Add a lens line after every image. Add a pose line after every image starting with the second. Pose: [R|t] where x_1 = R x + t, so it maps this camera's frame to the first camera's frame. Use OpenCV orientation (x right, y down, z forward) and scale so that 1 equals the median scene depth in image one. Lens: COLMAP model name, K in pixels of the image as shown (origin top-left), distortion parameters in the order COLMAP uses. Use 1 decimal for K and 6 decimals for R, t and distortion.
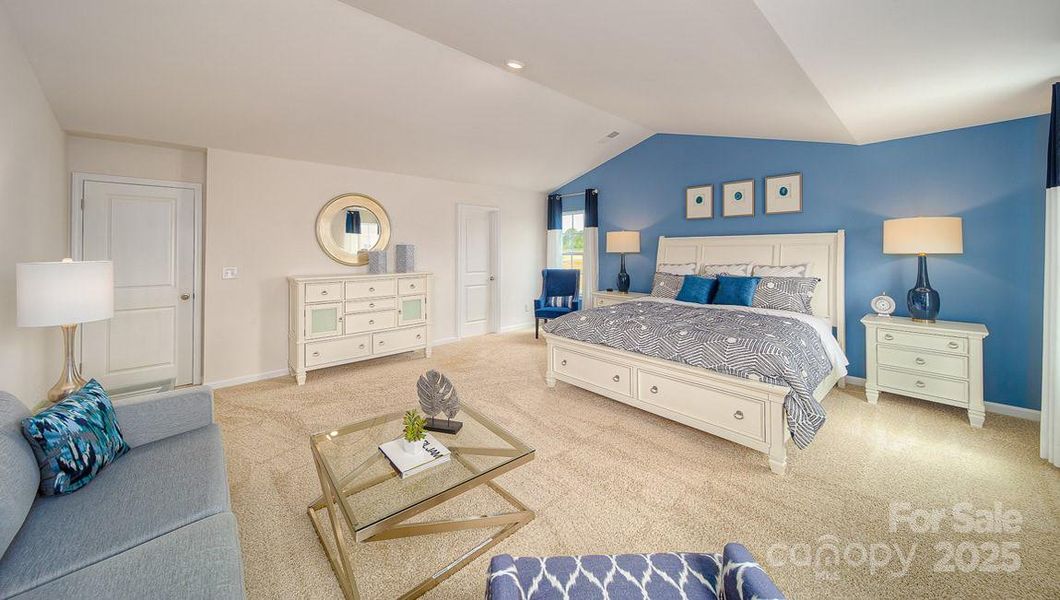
lens RADIAL K [[370.1, 0, 529.4], [0, 370.1, 243.7], [0, 0, 1]] dist [-0.000368, -0.000243]
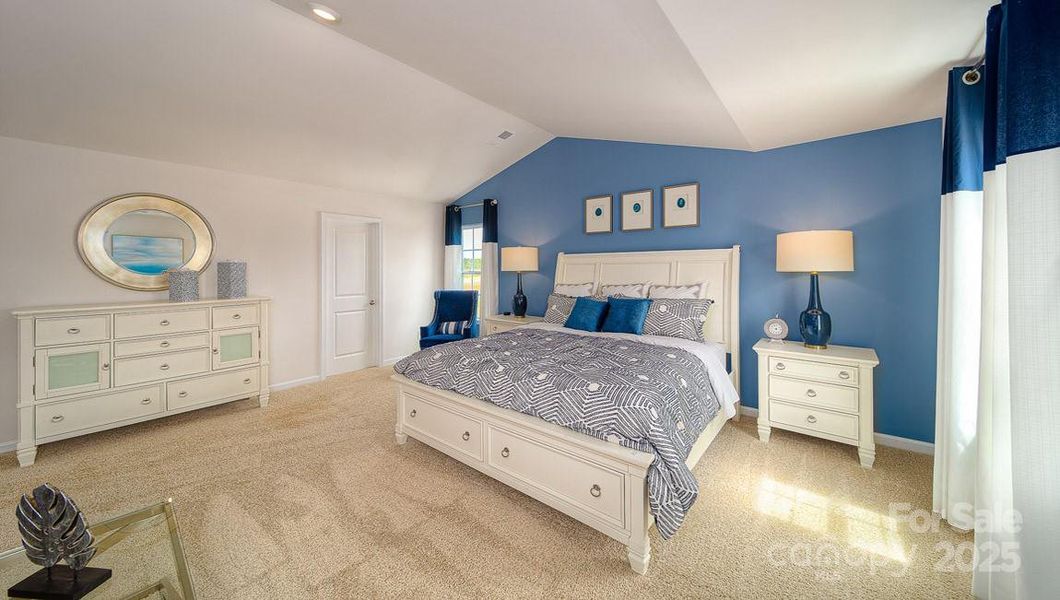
lens RADIAL K [[370.0, 0, 528.5], [0, 370.0, 263.8], [0, 0, 1]] dist [0.001212, -0.000009]
pose [[0.988625, -0.001341, 0.150395, 0.207117], [0.000527, 0.999985, 0.005454, 0.002174], [-0.150400, -0.005313, 0.988611, 0.185450]]
